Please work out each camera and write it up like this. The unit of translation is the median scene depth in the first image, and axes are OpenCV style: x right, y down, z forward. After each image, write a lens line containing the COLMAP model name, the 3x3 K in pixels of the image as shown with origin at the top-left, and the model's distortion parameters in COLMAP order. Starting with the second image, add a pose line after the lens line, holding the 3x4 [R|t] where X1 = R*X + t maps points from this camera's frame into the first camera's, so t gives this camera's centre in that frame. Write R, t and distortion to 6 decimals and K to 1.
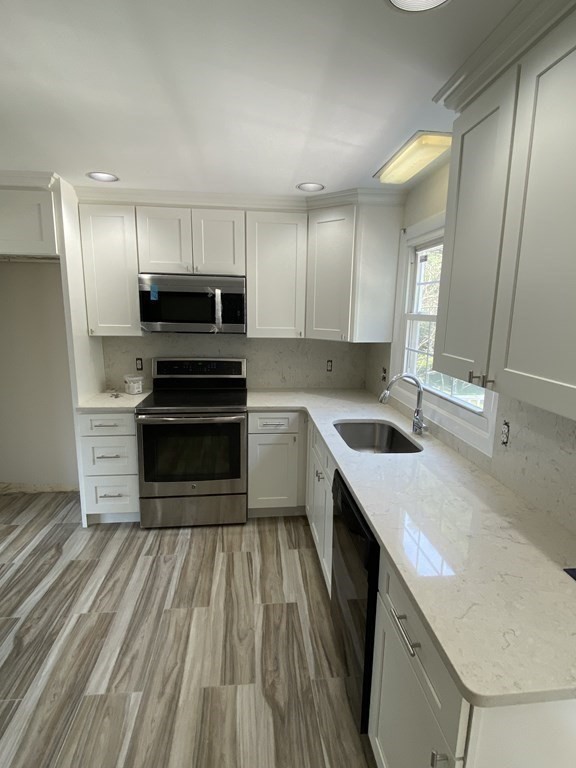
lens RADIAL K [[411.9, 0, 293.7], [0, 411.9, 386.1], [0, 0, 1]] dist [0.019209, -0.006209]
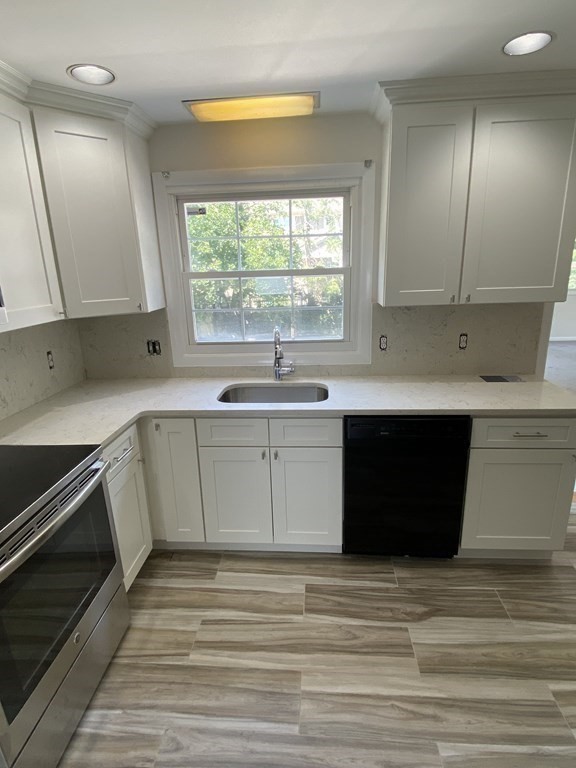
lens RADIAL K [[411.9, 0, 289.7], [0, 411.9, 381.9], [0, 0, 1]] dist [0.019209, -0.006209]
pose [[0.180131, -0.294919, 0.938390, -0.822518], [0.224451, 0.941150, 0.252702, -0.169866], [-0.957692, 0.165103, 0.235725, 0.817564]]
